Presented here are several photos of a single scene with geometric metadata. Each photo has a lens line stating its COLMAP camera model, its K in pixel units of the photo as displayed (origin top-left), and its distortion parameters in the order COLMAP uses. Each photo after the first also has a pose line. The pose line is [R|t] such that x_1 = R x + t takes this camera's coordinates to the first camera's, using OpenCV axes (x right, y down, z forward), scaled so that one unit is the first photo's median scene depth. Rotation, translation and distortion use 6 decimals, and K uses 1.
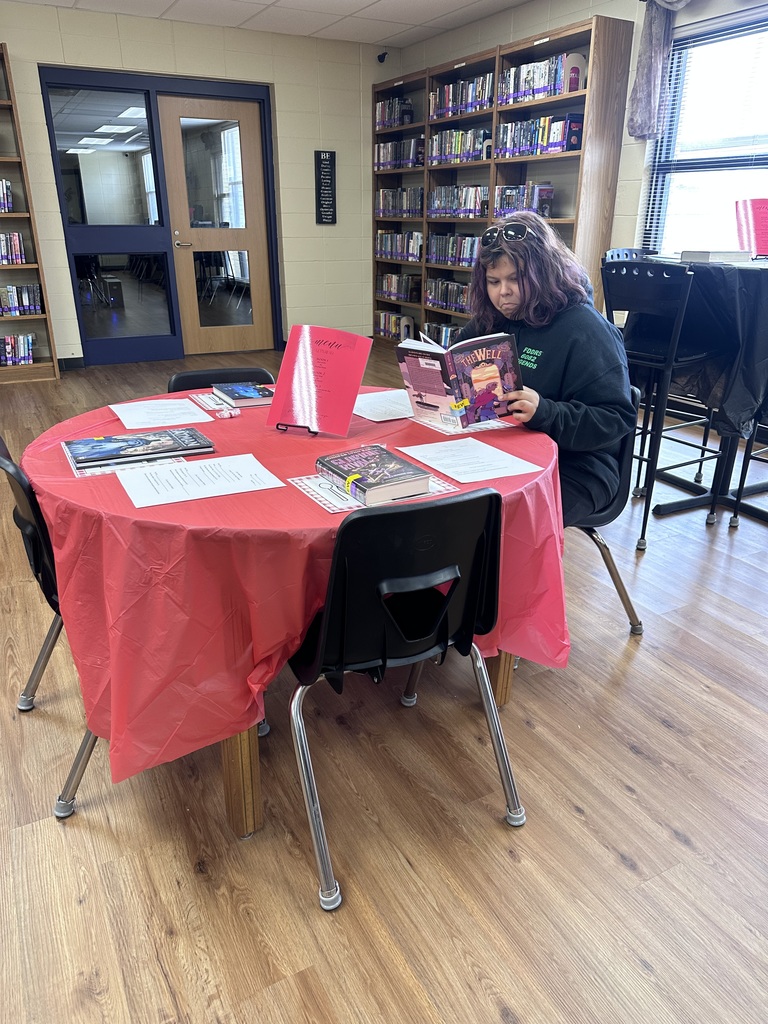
lens RADIAL K [[733.3, 0, 386.0], [0, 733.3, 511.7], [0, 0, 1]] dist [-0.001473, -0.000698]
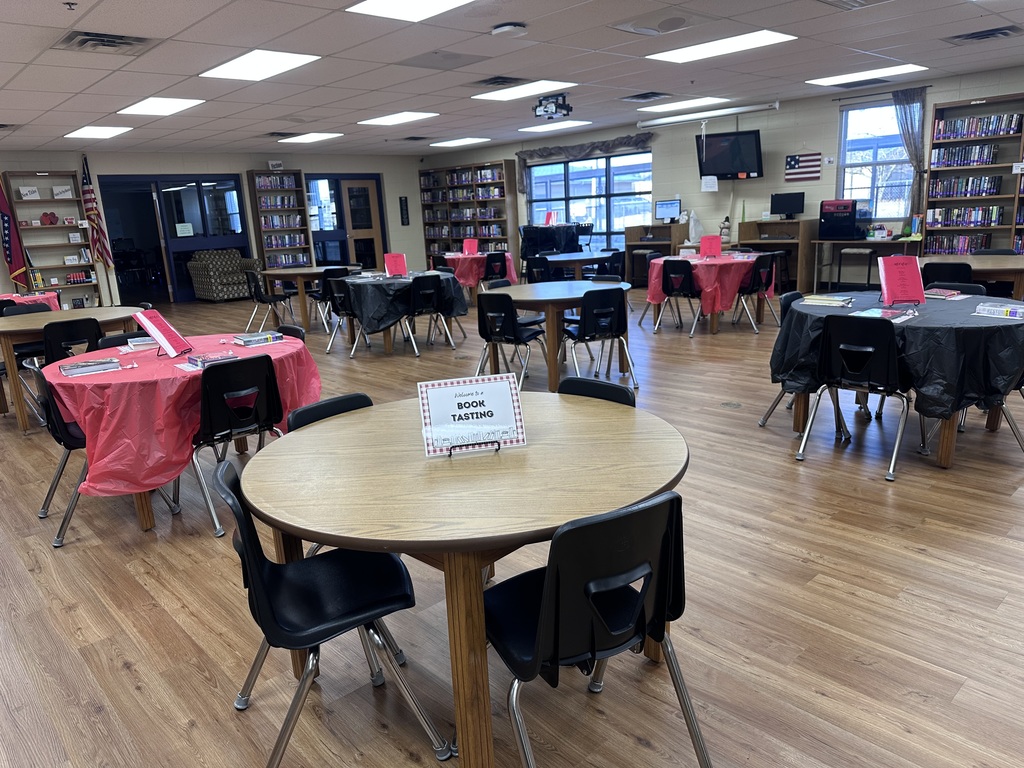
lens RADIAL K [[733.3, 0, 511.4], [0, 733.3, 385.9], [0, 0, 1]] dist [-0.001473, -0.000698]
pose [[0.968999, -0.105565, 0.223378, -0.395615], [0.138976, 0.980415, -0.139539, 0.593572], [-0.204272, 0.166258, 0.964692, -1.522242]]
